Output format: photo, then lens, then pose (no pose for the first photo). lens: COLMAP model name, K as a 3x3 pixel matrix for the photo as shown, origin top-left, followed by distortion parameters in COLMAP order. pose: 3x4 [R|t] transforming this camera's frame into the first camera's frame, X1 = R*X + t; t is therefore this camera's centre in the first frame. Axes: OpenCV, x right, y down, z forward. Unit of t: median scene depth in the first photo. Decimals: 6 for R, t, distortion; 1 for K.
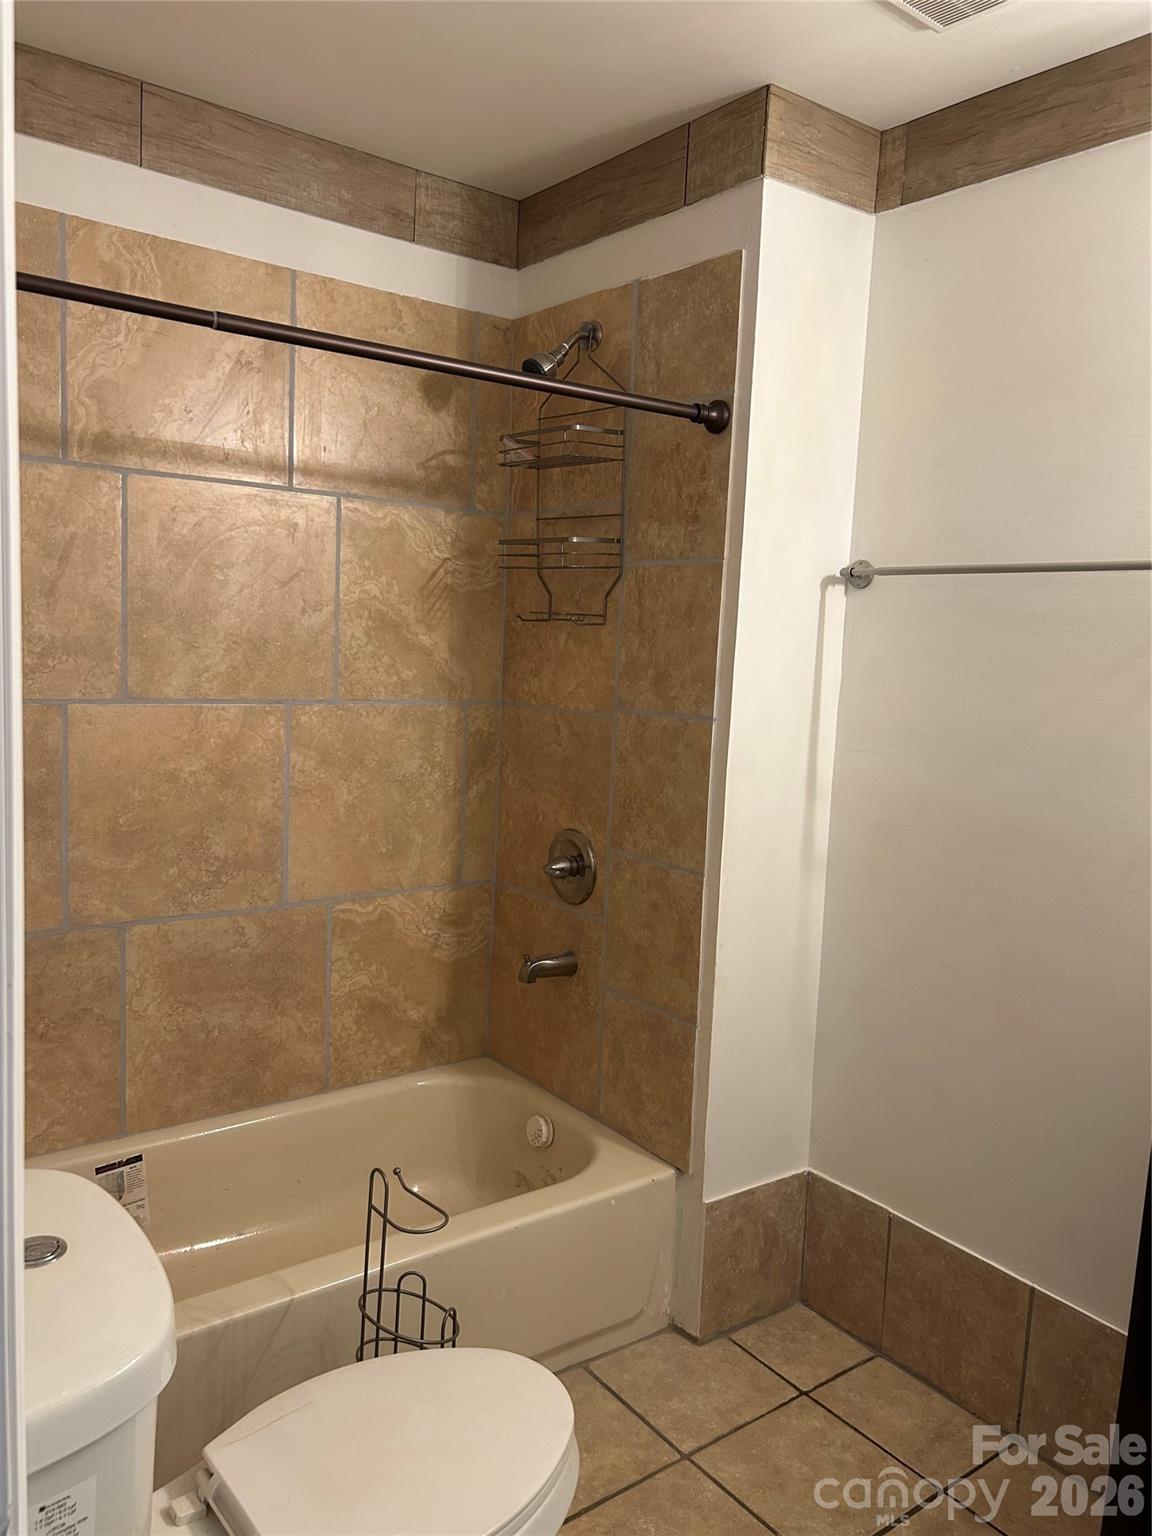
lens RADIAL K [[1152.2, 0, 553.9], [0, 1152.2, 767.1], [0, 0, 1]] dist [0.066306, -0.076385]
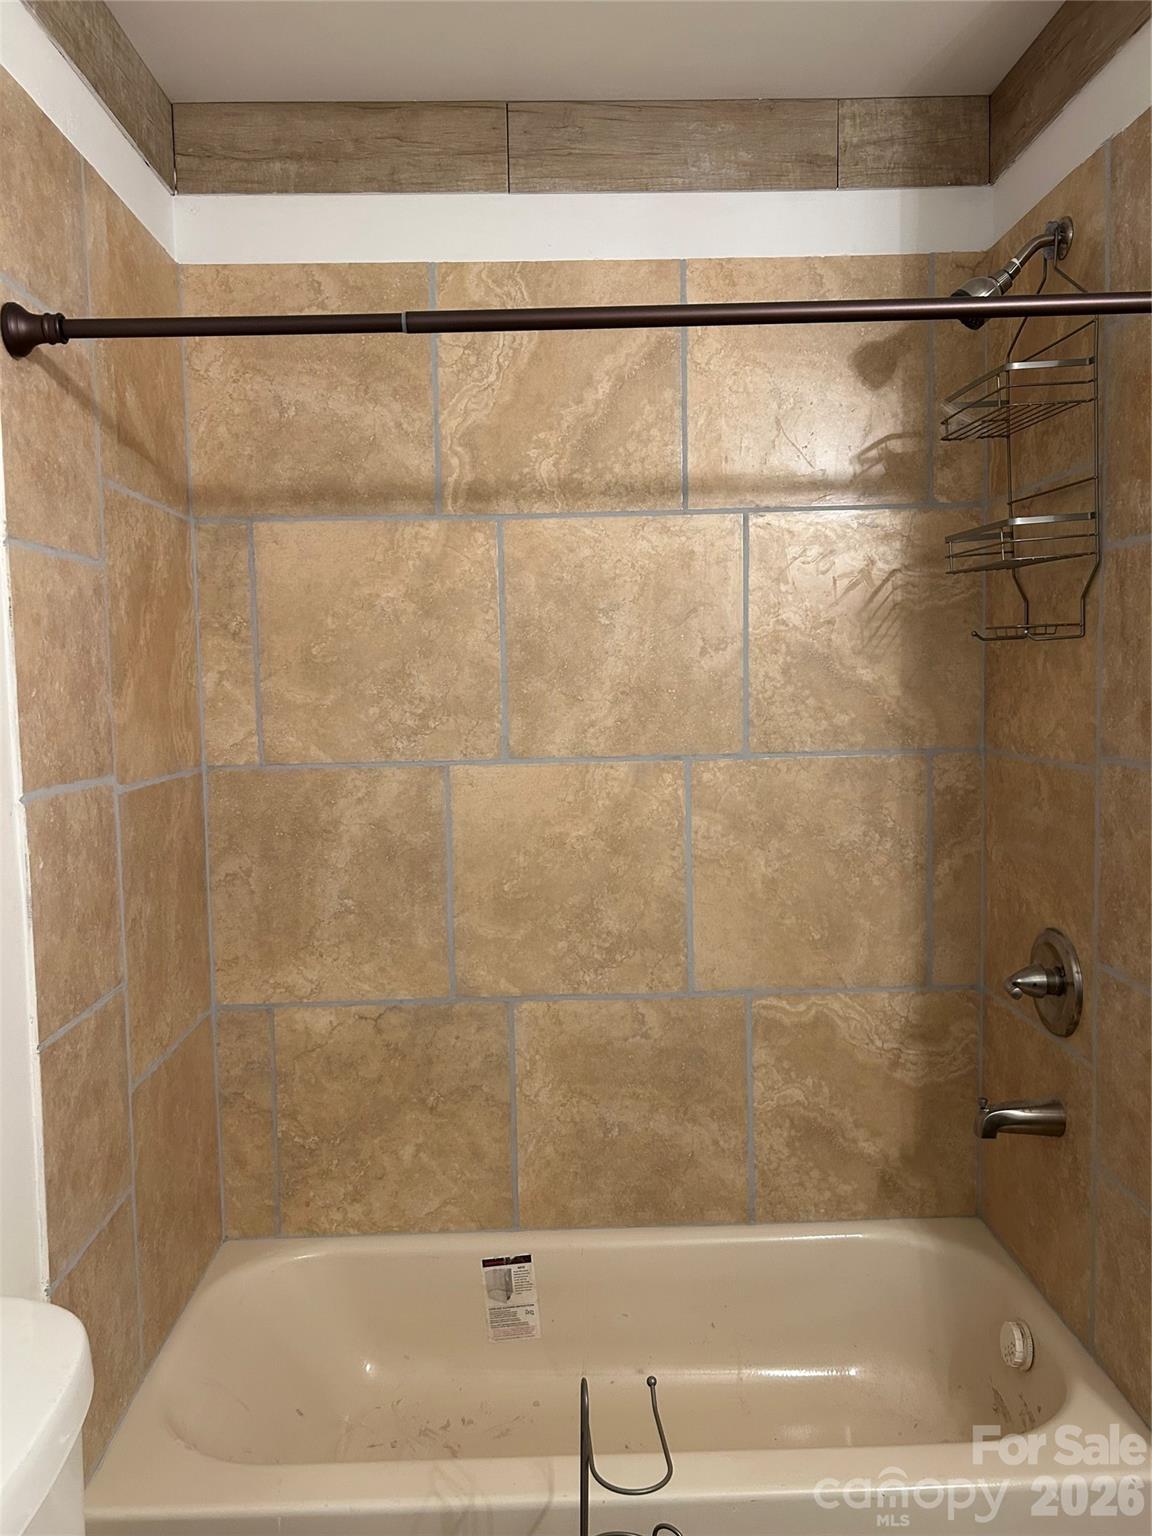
lens RADIAL K [[1152.2, 0, 553.9], [0, 1152.2, 767.1], [0, 0, 1]] dist [0.066306, -0.076385]
pose [[0.816515, -0.013778, -0.577160, 0.183984], [-0.008990, 0.999291, -0.036574, -0.016509], [0.577254, 0.035052, 0.815812, 0.239972]]
